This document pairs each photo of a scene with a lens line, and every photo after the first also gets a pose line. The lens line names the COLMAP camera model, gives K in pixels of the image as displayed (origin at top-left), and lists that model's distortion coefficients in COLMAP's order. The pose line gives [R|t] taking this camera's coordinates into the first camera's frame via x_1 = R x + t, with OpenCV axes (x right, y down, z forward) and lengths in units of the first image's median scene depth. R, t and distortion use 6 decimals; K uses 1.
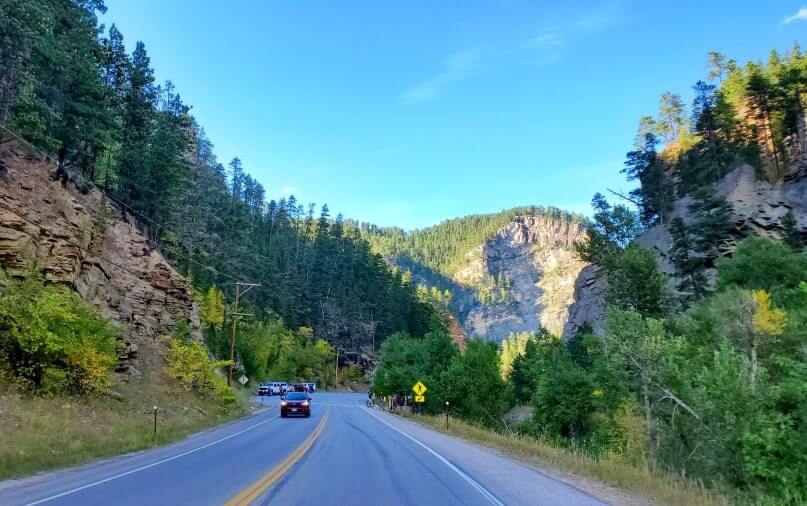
lens RADIAL K [[712.8, 0, 347.8], [0, 712.8, 250.3], [0, 0, 1]] dist [0.192577, -0.472481]
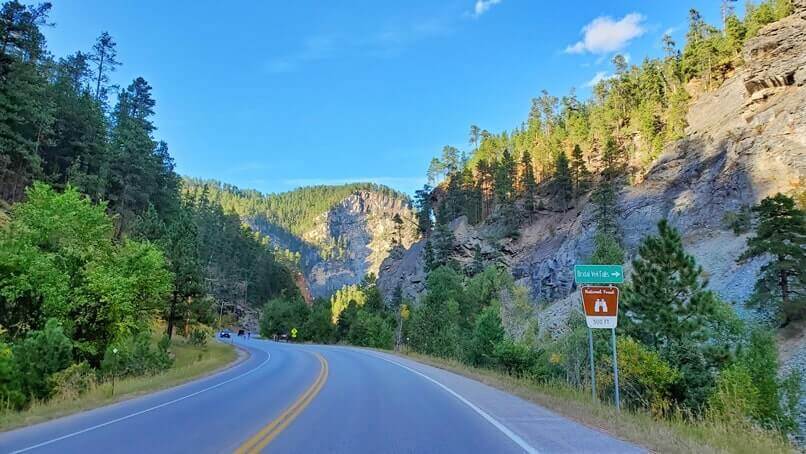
lens RADIAL K [[629.5, 0, 402.8], [0, 629.5, 213.2], [0, 0, 1]] dist [0.196191, -0.000345]
pose [[0.951314, 0.068441, 0.300530, -0.015005], [-0.071750, 0.997423, -0.000026, -0.014756], [-0.299757, -0.021538, 0.953772, -0.073120]]
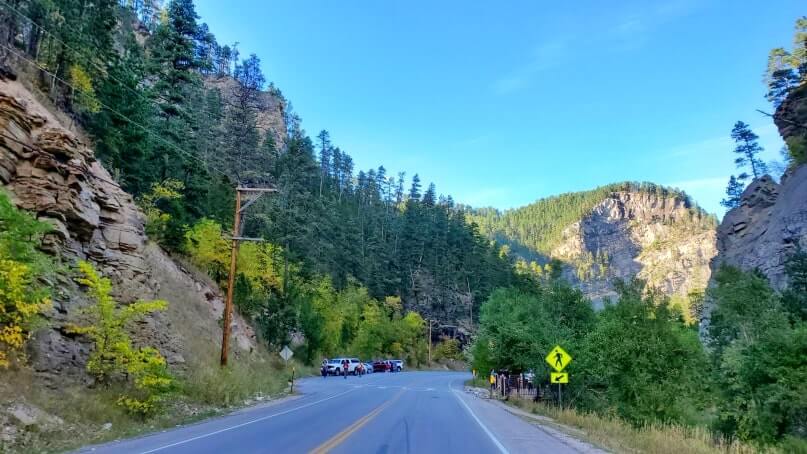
lens RADIAL K [[677.9, 0, 382.2], [0, 677.9, 209.2], [0, 0, 1]] dist [-0.003709, -0.000444]
pose [[0.995429, -0.030857, -0.090380, 0.001425], [0.027148, 0.998749, -0.041983, 0.007590], [0.091562, 0.039338, 0.995022, 0.036965]]
